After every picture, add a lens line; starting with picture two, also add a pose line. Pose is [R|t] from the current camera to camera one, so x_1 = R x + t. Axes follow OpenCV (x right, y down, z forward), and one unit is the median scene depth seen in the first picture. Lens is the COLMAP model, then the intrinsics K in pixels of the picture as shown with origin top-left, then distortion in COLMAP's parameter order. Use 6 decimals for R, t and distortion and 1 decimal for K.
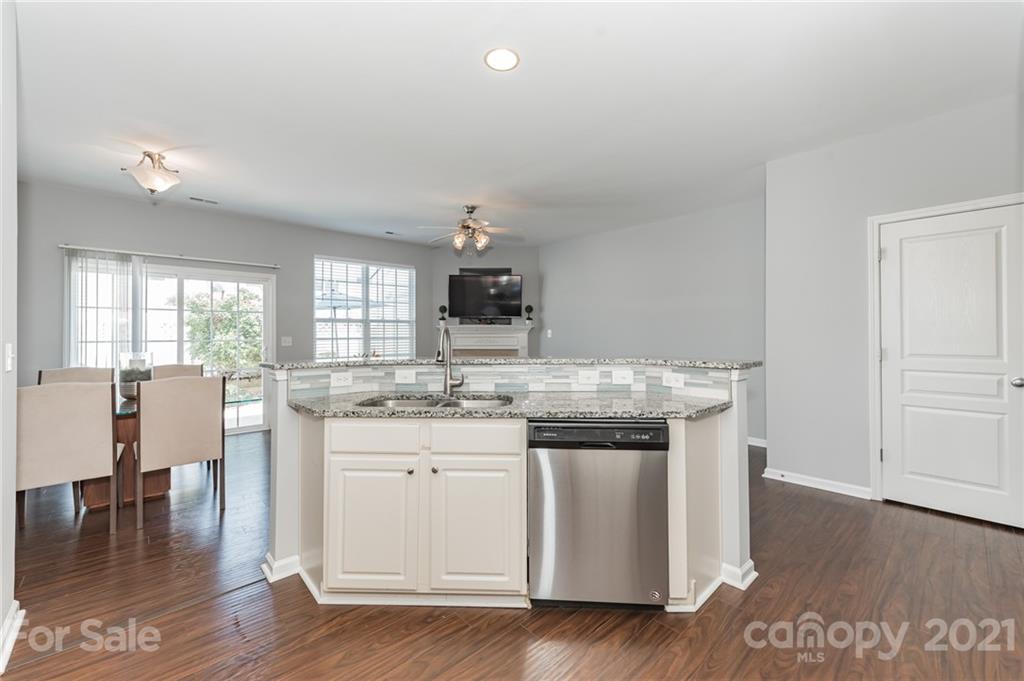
lens RADIAL K [[423.5, 0, 512.0], [0, 423.5, 340.5], [0, 0, 1]] dist [-0.000104, -0.000060]
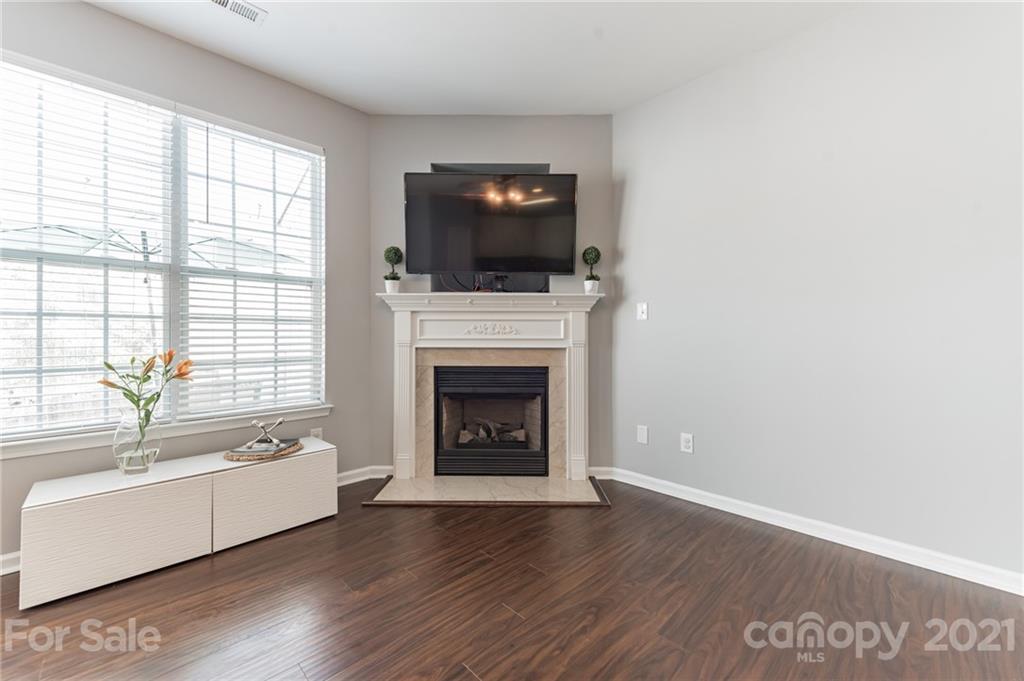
lens RADIAL K [[403.9, 0, 512.0], [0, 403.9, 340.5], [0, 0, 1]] dist [0.031574, 0.000004]
pose [[0.999914, 0.004811, 0.012161, -0.046395], [-0.004748, 0.999975, -0.005214, 0.015532], [-0.012186, 0.005155, 0.999912, 0.592043]]
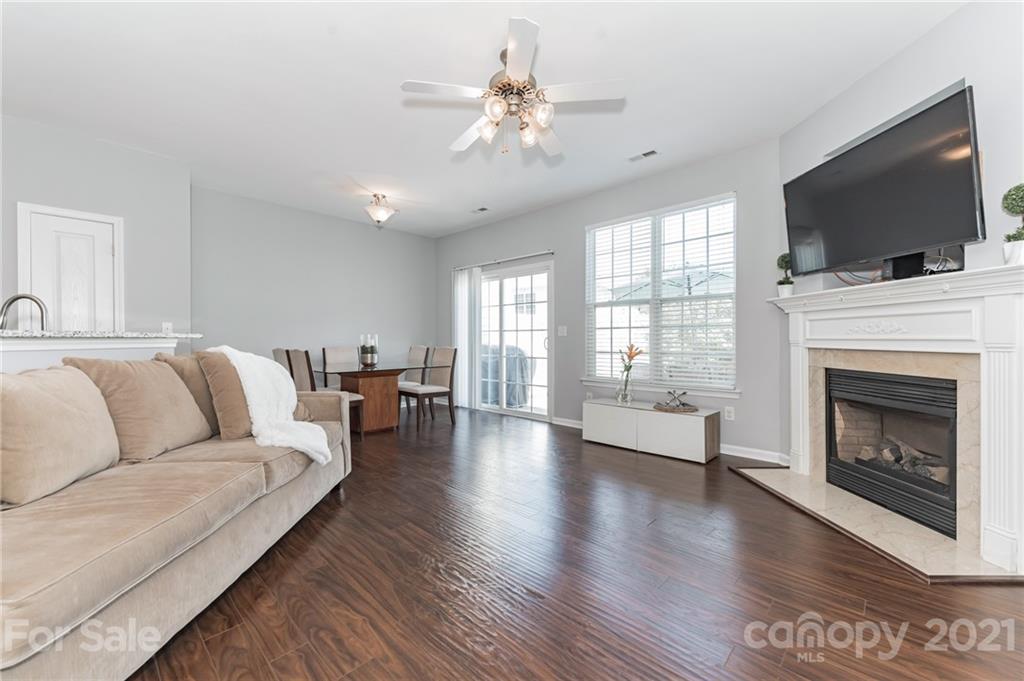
lens RADIAL K [[412.2, 0, 512.0], [0, 412.2, 340.5], [0, 0, 1]] dist [-0.000772, -0.000078]
pose [[0.055590, 0.011288, -0.998390, 0.279697], [-0.004904, 0.999927, 0.011032, 0.010488], [0.998442, 0.004283, 0.055642, 0.683775]]
